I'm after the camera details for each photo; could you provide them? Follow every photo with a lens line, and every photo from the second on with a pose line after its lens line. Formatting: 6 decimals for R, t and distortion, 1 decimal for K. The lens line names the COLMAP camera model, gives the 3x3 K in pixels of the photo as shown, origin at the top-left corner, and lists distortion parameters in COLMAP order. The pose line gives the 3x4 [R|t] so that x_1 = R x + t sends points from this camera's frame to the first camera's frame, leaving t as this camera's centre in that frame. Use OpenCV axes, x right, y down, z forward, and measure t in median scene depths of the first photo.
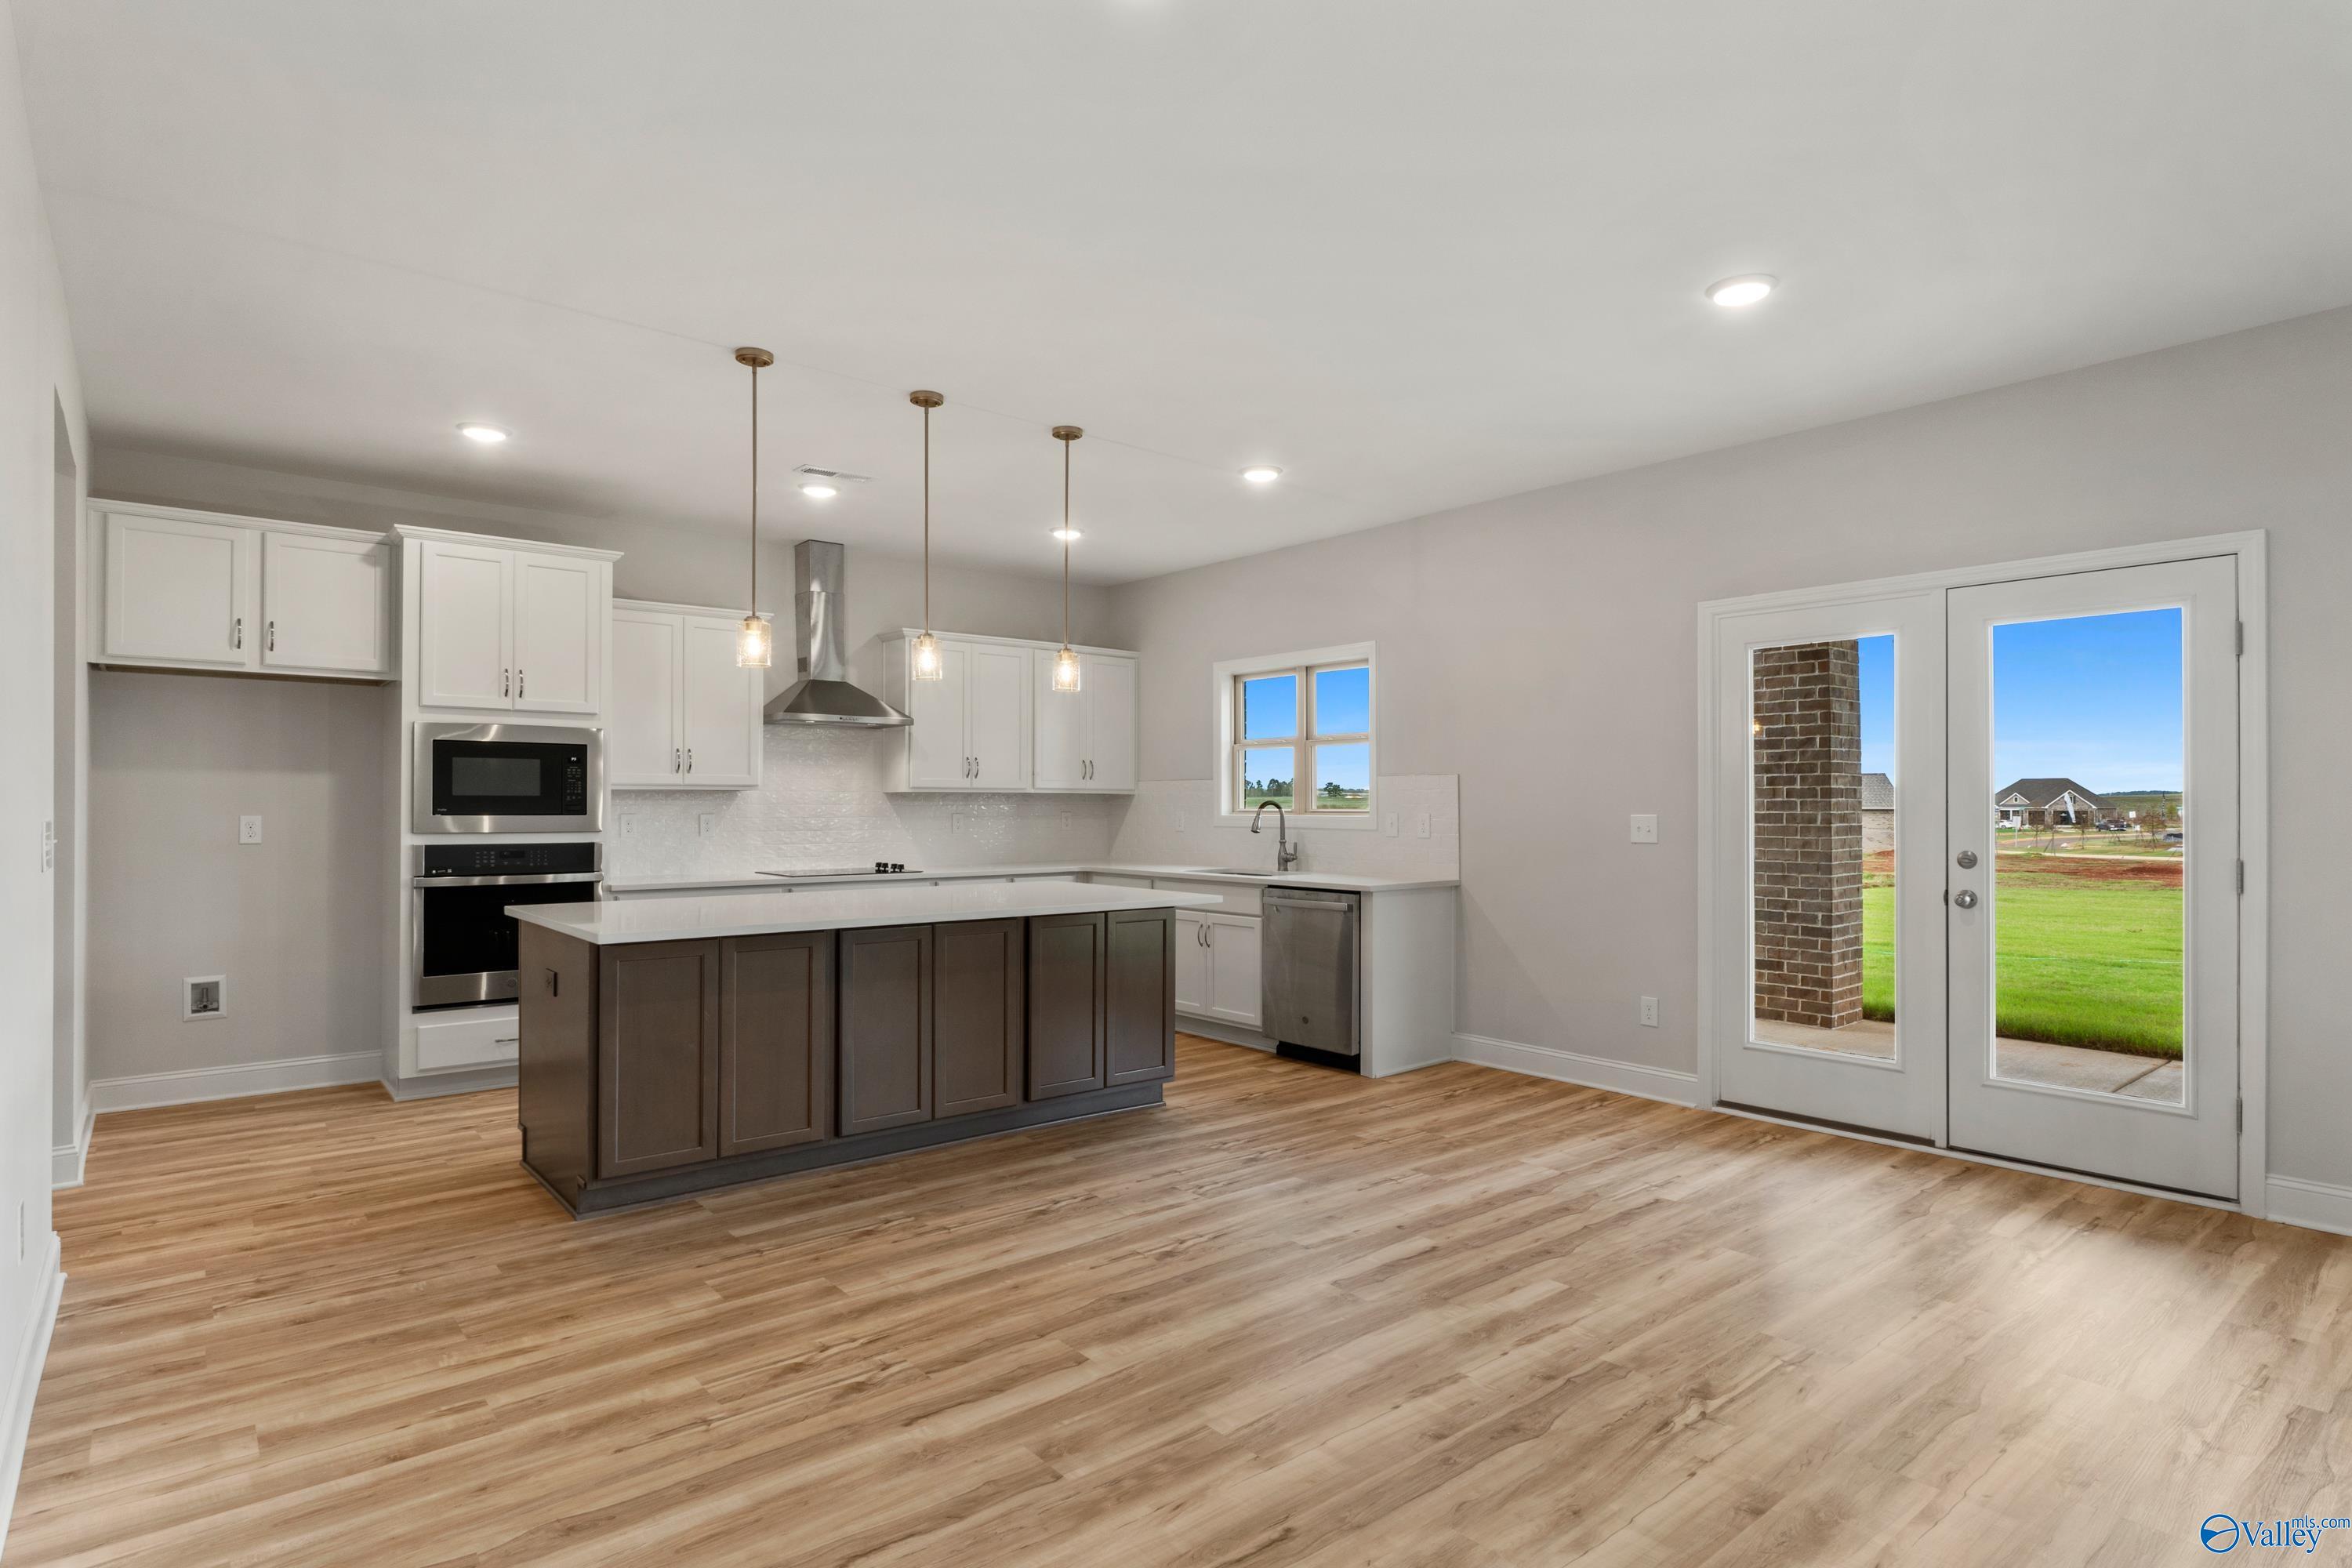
lens RADIAL K [[1226.0, 0, 1160.7], [0, 1226.0, 803.9], [0, 0, 1]] dist [-0.001151, -0.003644]
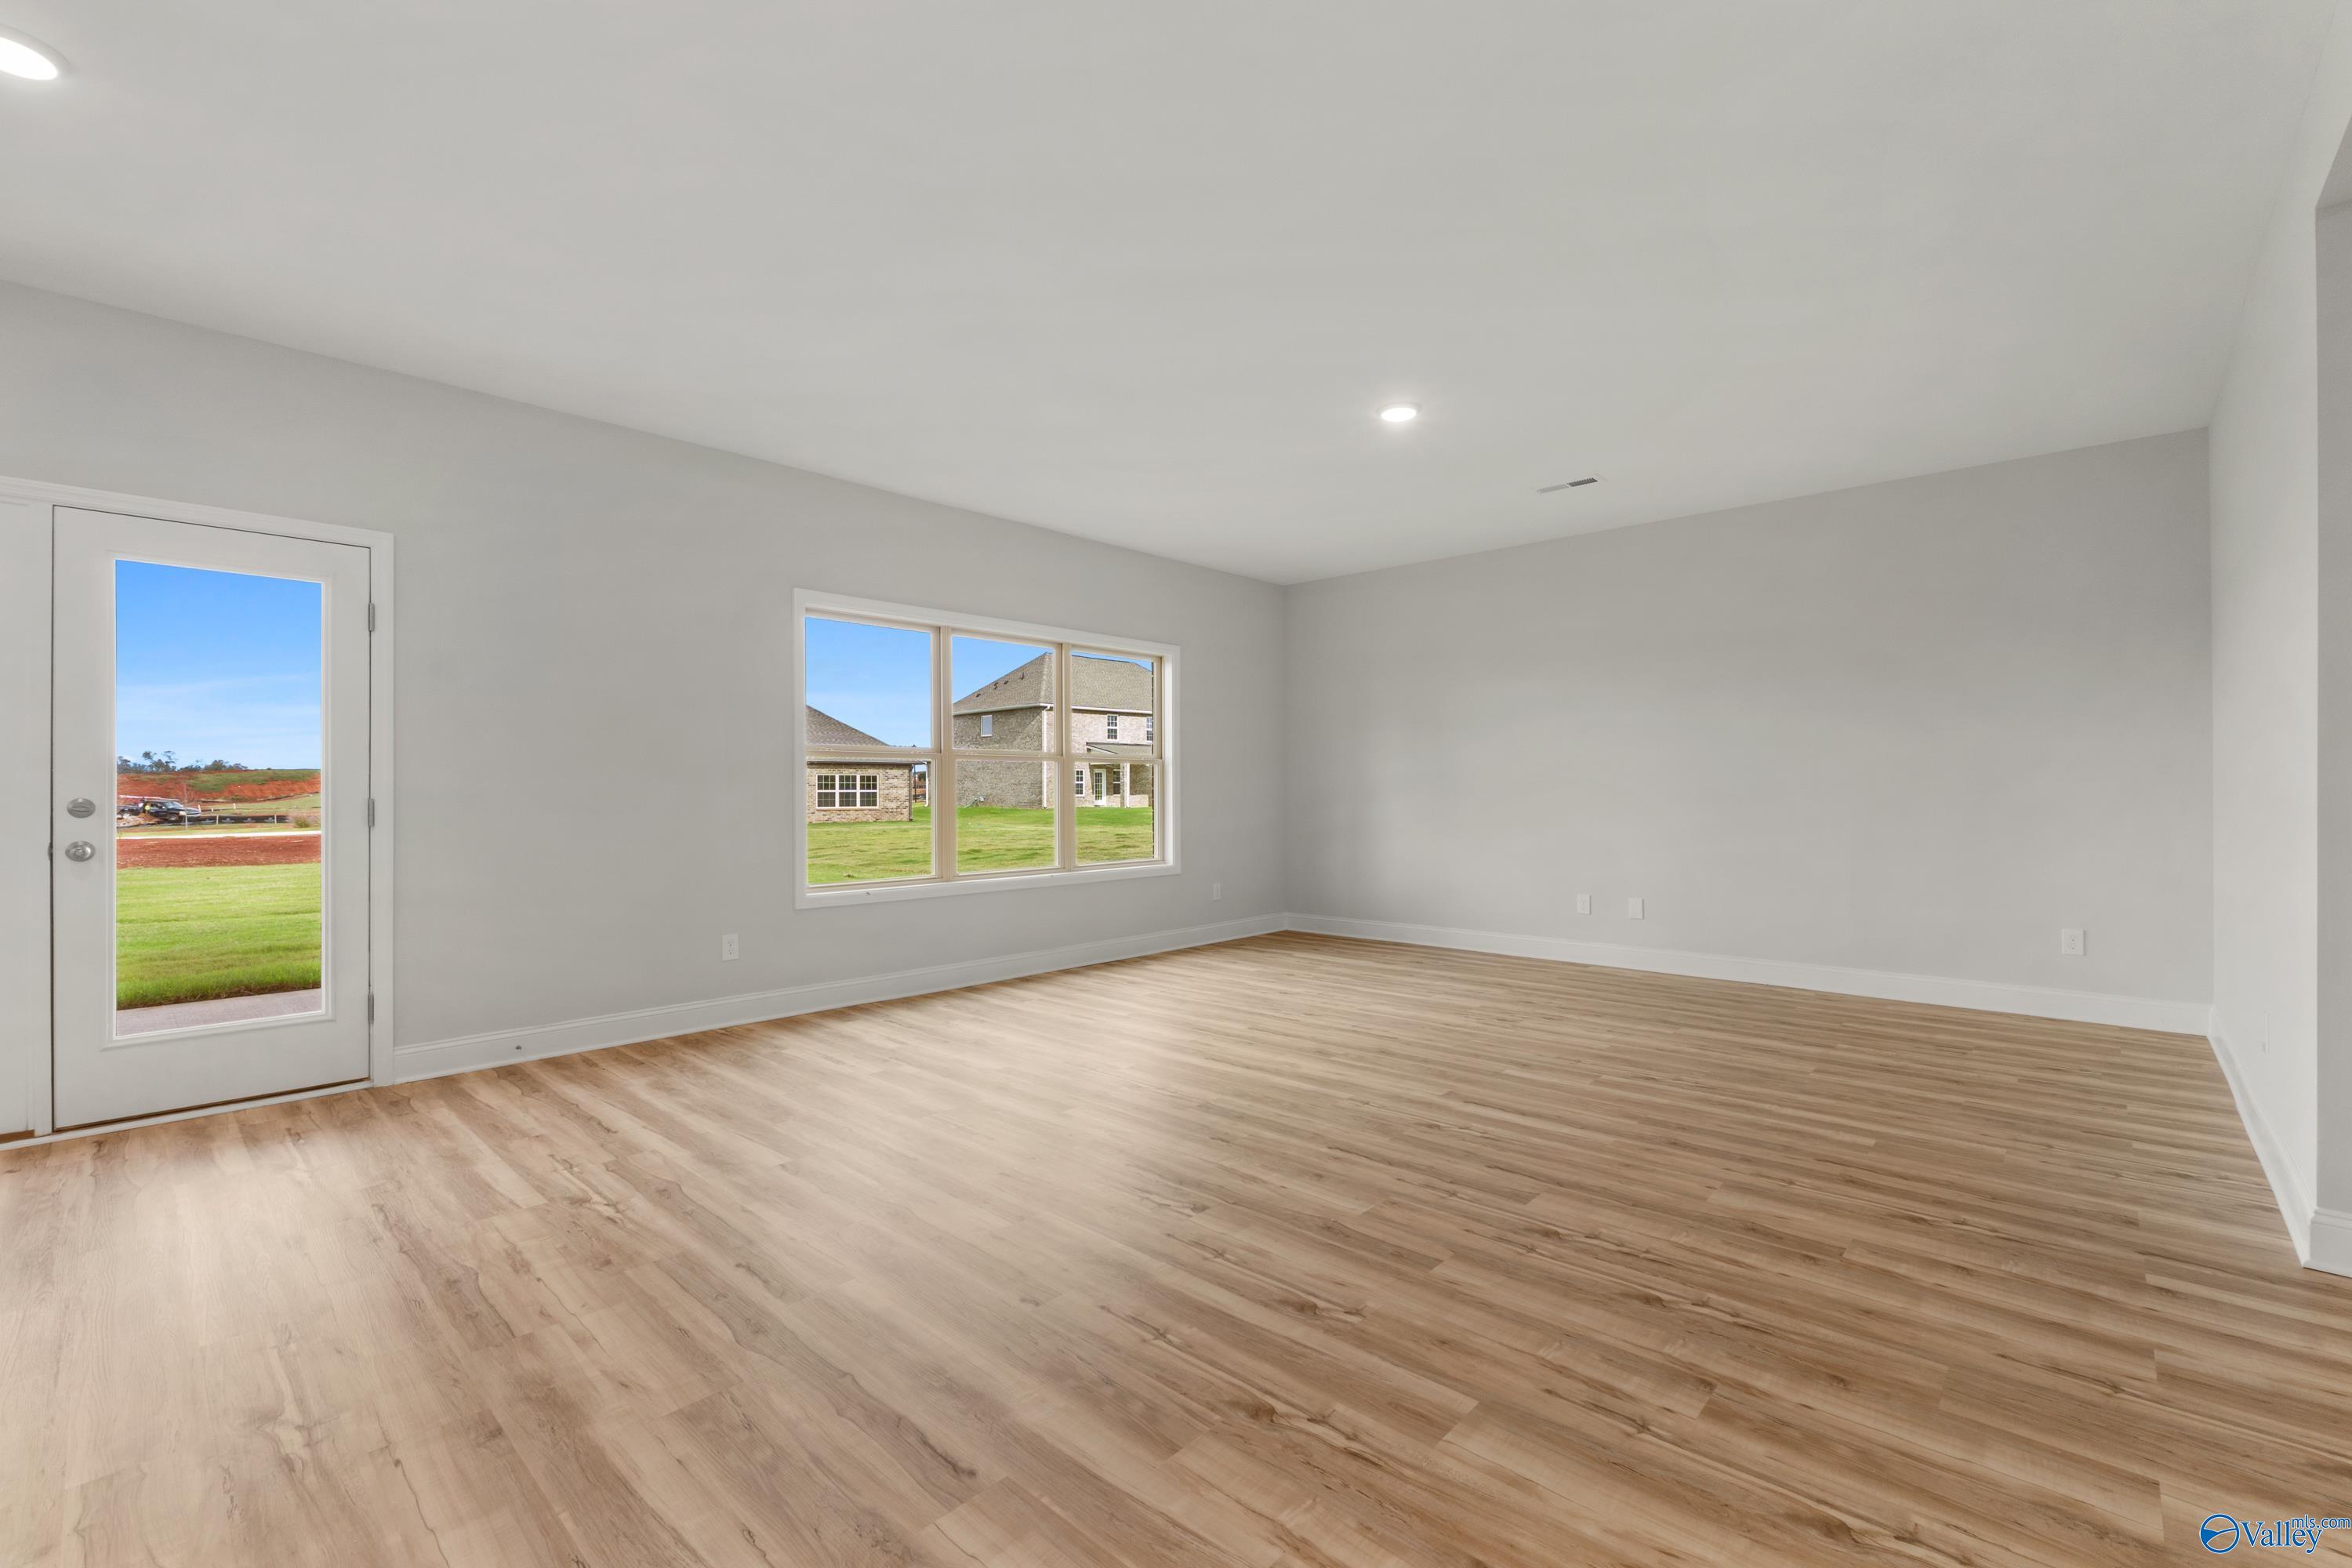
lens RADIAL K [[990.4, 0, 1207.9], [0, 990.4, 787.8], [0, 0, 1]] dist [-0.009984, 0.000731]
pose [[-0.151870, 0.002047, 0.988398, -5.107051], [-0.000451, 0.999998, -0.002140, 0.852488], [-0.988400, -0.000771, -0.151869, 7.517610]]
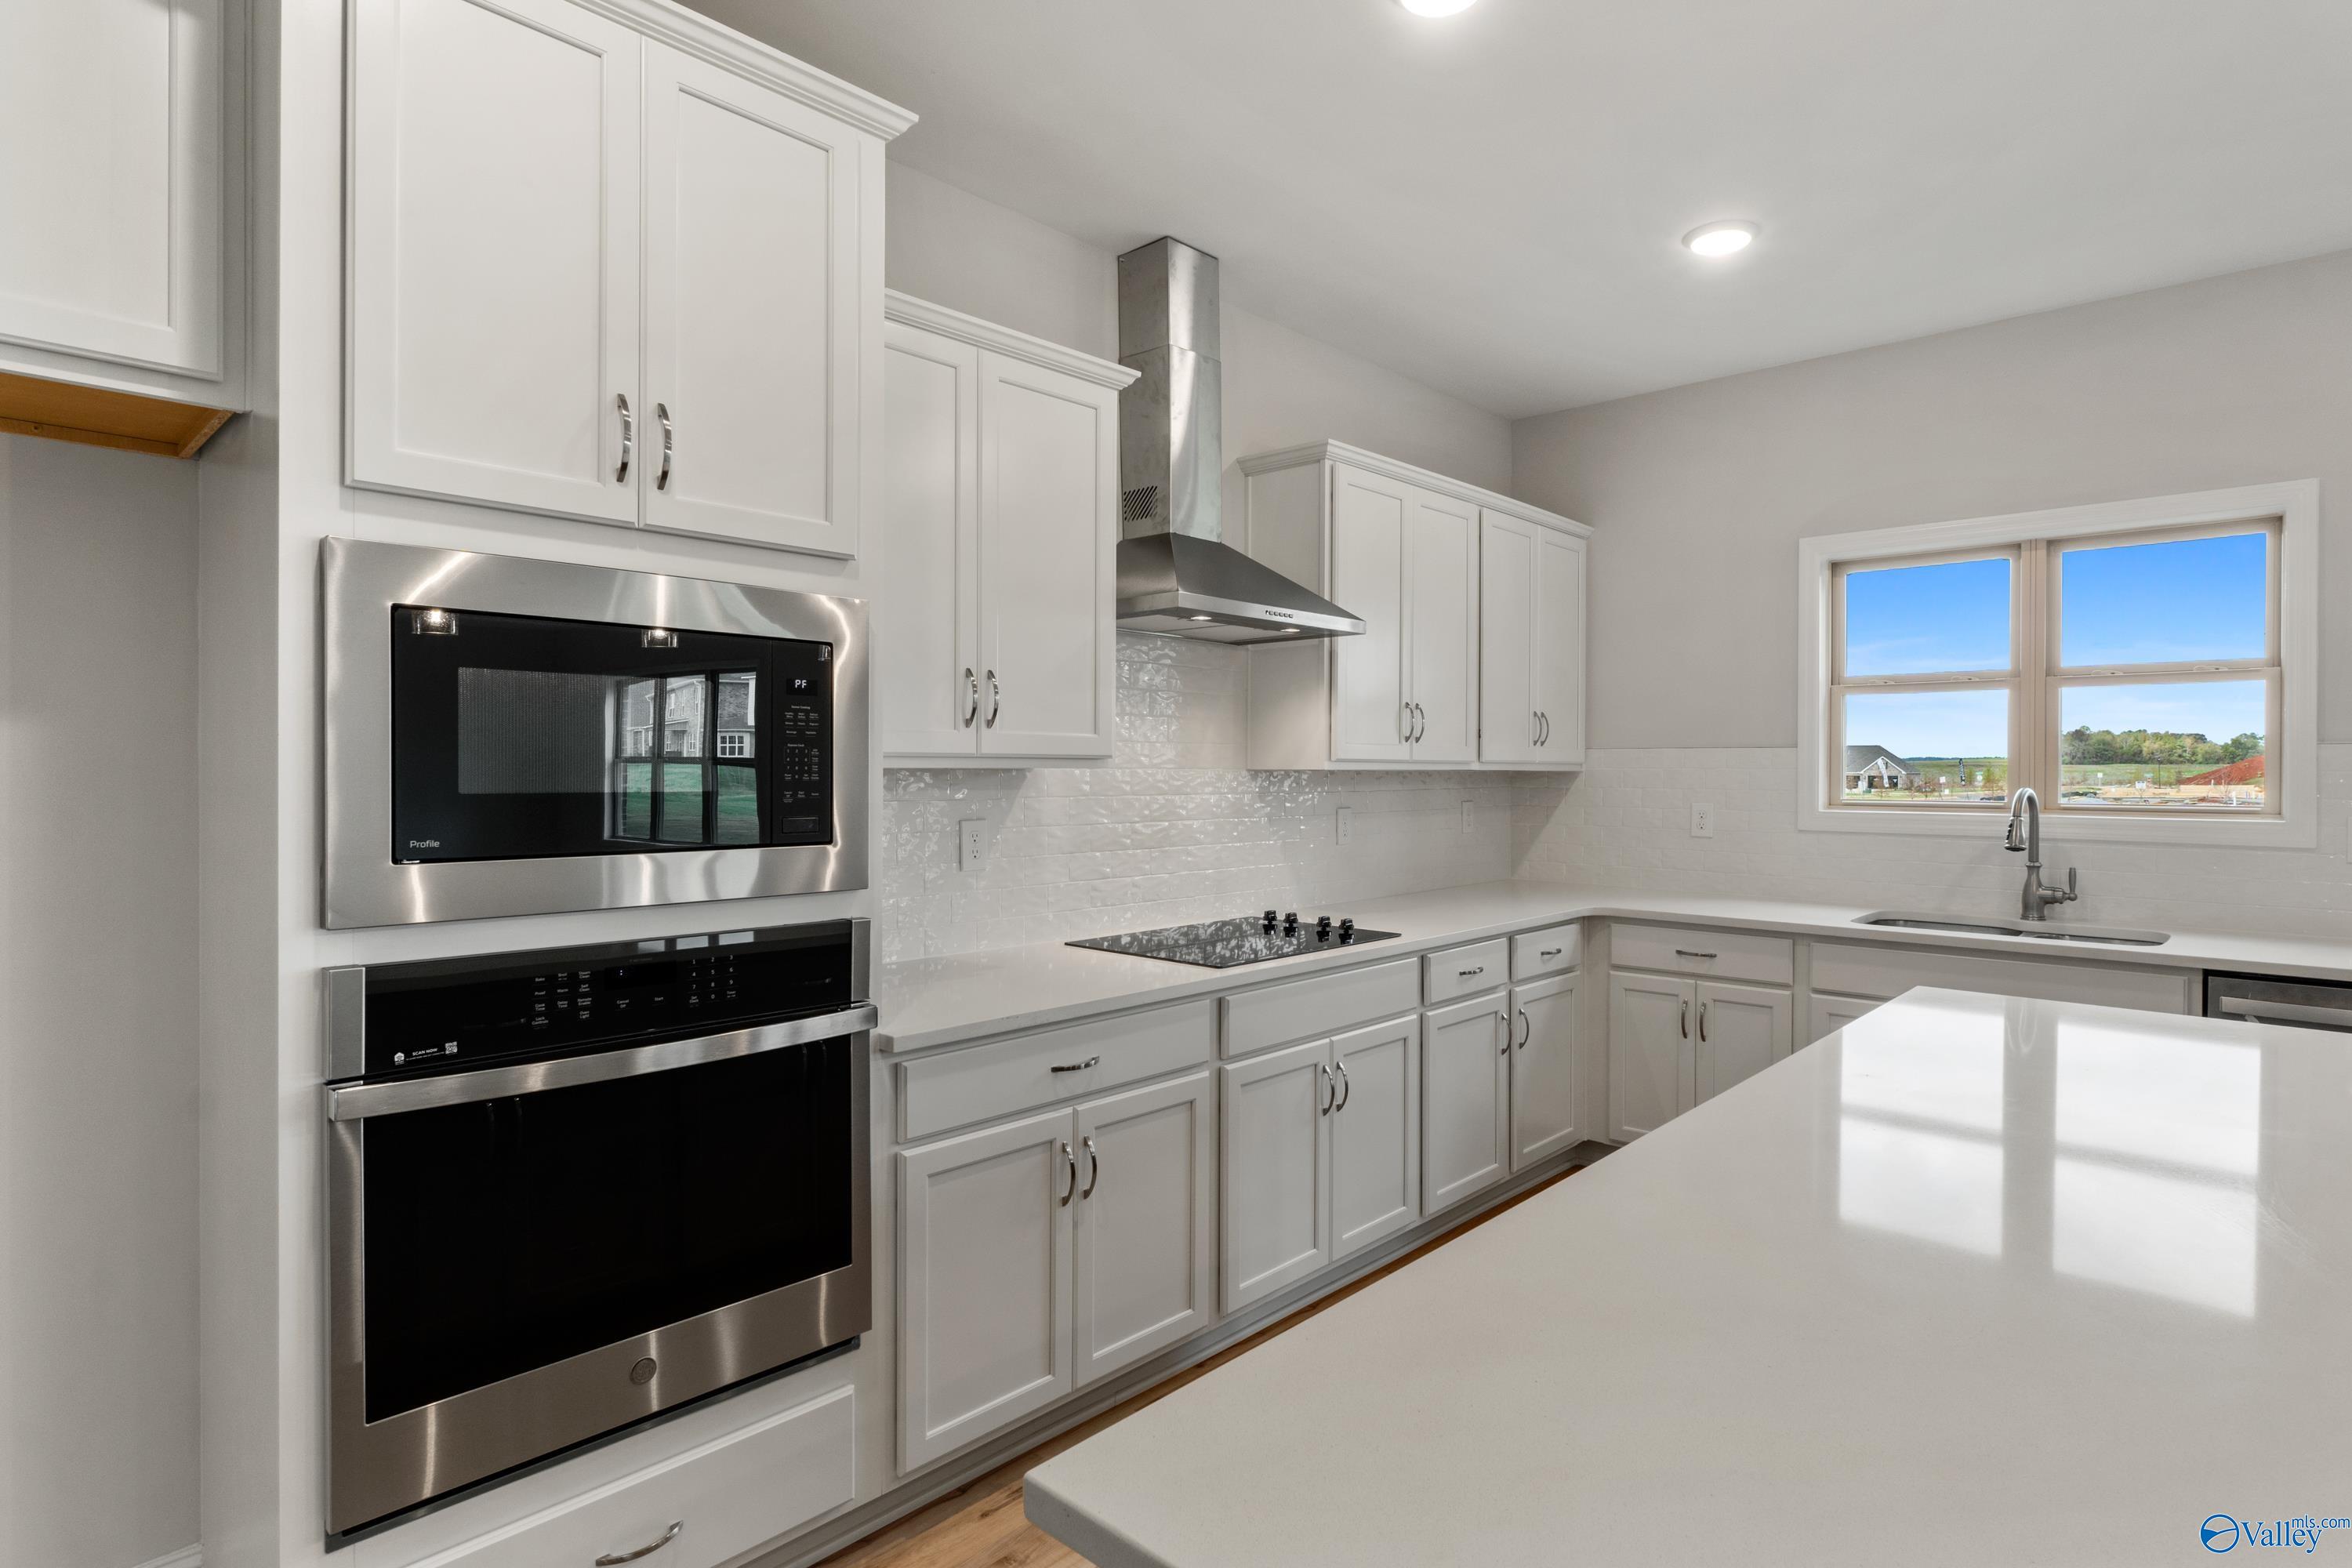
lens RADIAL K [[1226.0, 0, 1168.2], [0, 1226.0, 766.5], [0, 0, 1]] dist [-0.001151, -0.003644]
pose [[0.990032, 0.002757, 0.140813, -0.366770], [-0.002841, 0.999996, 0.000399, -0.011845], [-0.140811, -0.000795, 0.990036, 0.555402]]
